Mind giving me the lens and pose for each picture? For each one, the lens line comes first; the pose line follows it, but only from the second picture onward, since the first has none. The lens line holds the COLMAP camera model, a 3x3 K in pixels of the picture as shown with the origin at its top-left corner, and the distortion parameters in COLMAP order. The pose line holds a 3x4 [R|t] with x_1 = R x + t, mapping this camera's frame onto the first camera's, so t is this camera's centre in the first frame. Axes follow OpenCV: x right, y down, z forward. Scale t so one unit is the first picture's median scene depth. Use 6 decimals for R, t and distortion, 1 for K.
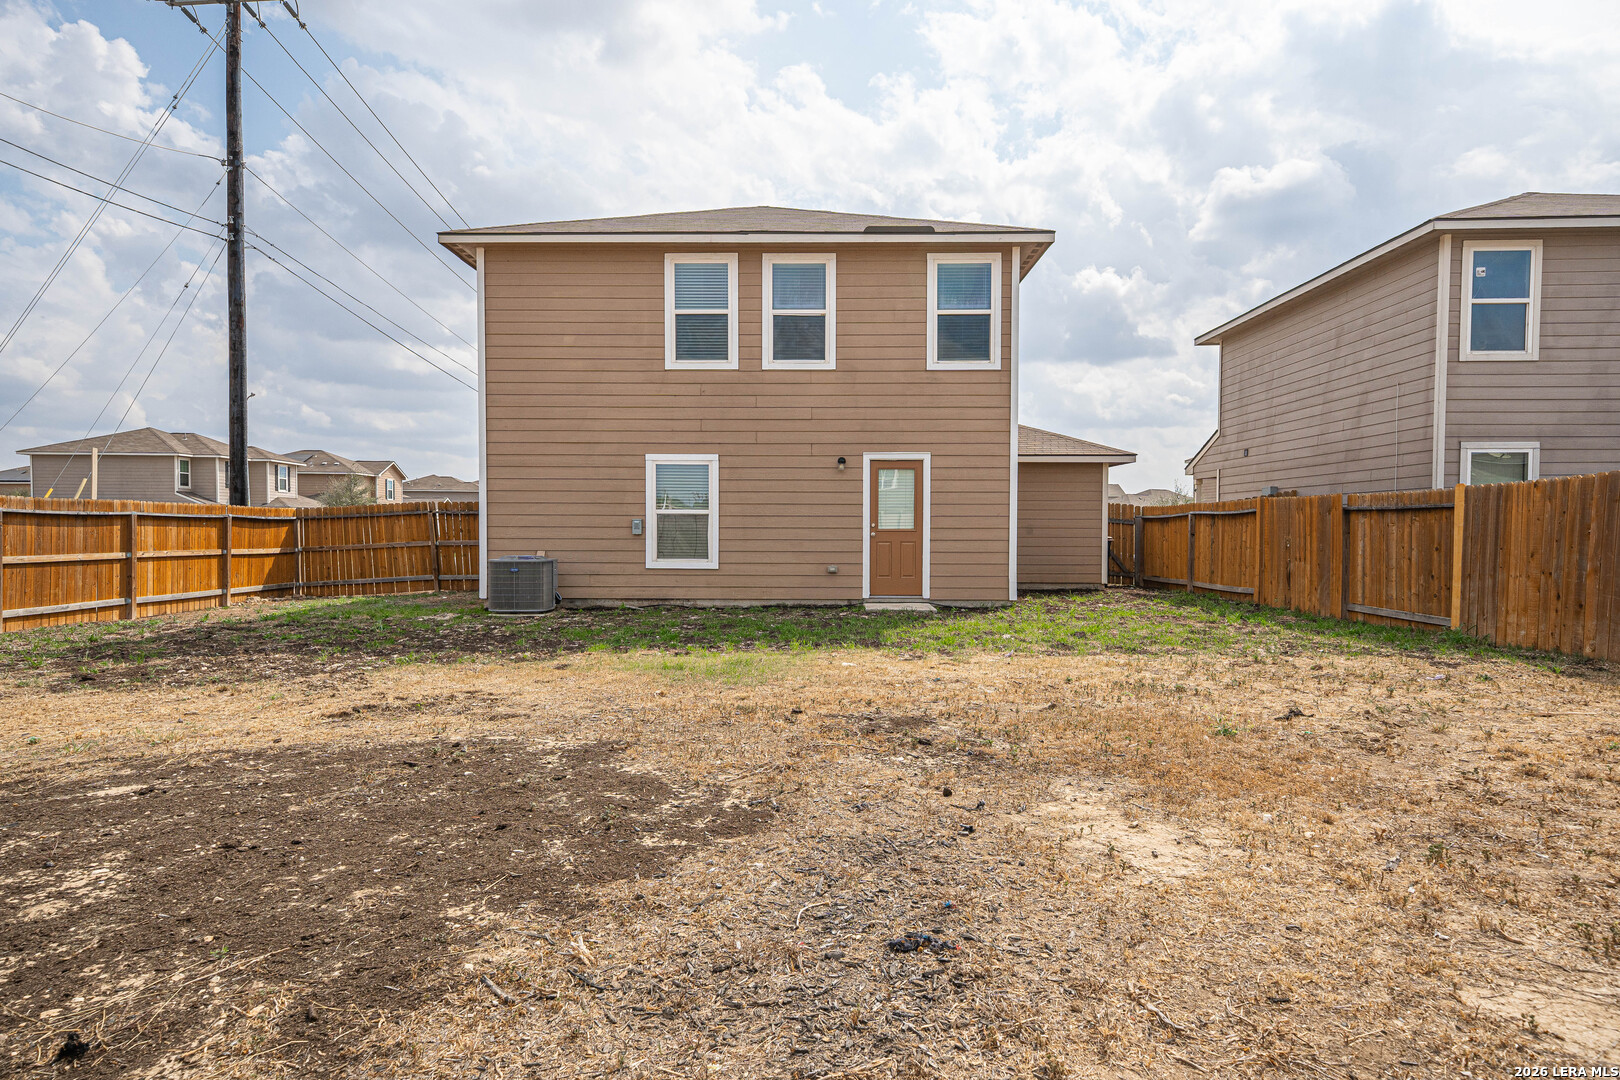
lens RADIAL K [[966.7, 0, 810.0], [0, 966.7, 540.0], [0, 0, 1]] dist [0.046553, -0.025179]
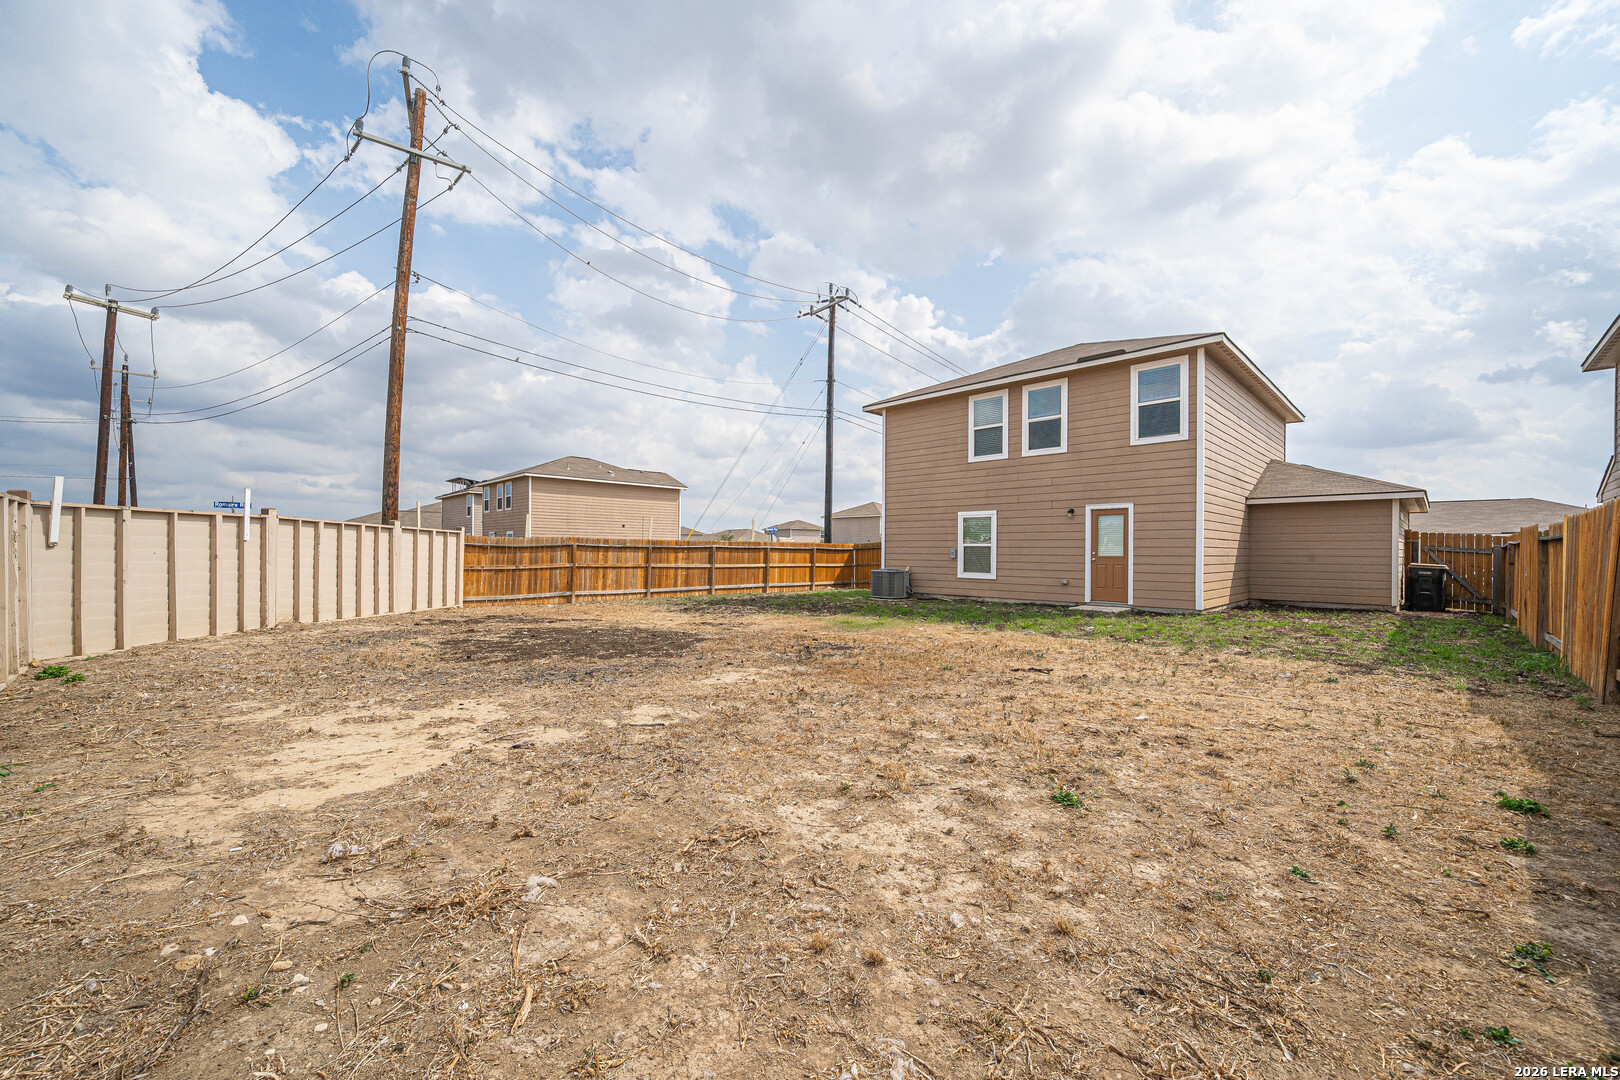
lens RADIAL K [[635.3, 0, 804.6], [0, 635.3, 551.2], [0, 0, 1]] dist [0.000838, -0.000162]
pose [[0.719092, 0.000956, -0.694914, 0.427886], [-0.013149, 0.999839, -0.012232, -0.000565], [0.694790, 0.017933, 0.718989, -0.014553]]
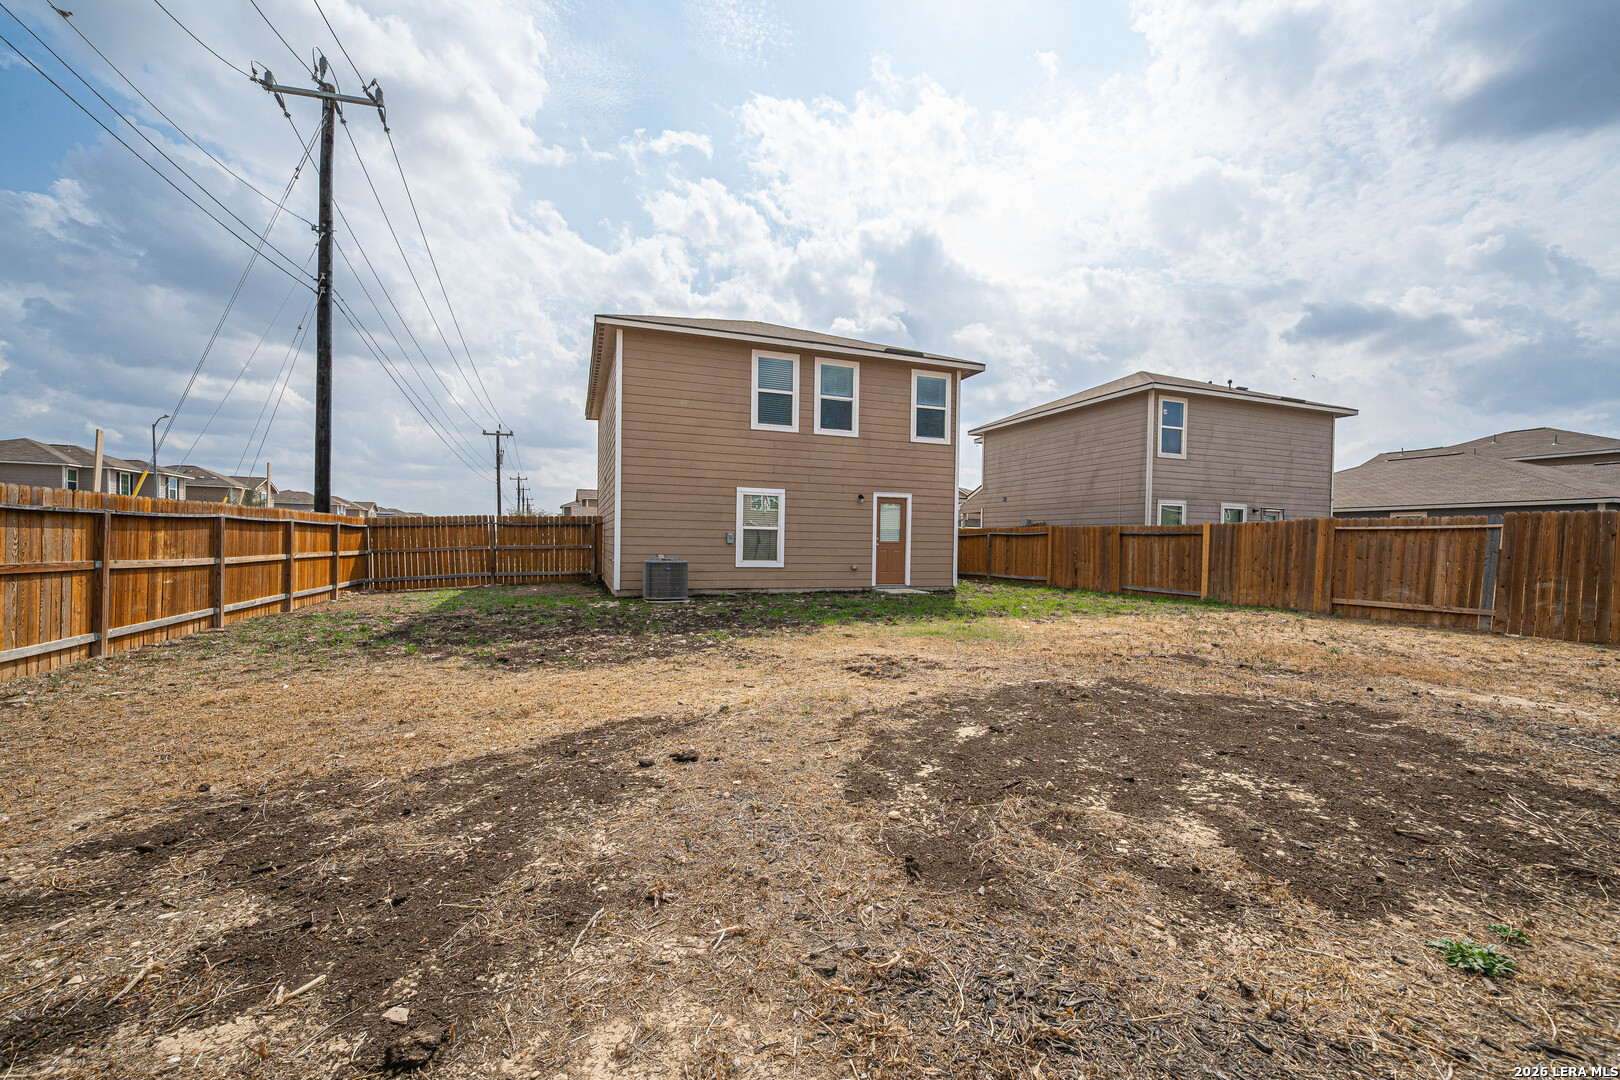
lens RADIAL K [[641.5, 0, 812.4], [0, 641.5, 544.9], [0, 0, 1]] dist [0.001023, 0.000104]
pose [[0.931608, 0.009432, 0.363343, -0.409082], [-0.009009, 0.999955, -0.002857, -0.001744], [-0.363354, -0.000611, 0.931651, 0.076850]]
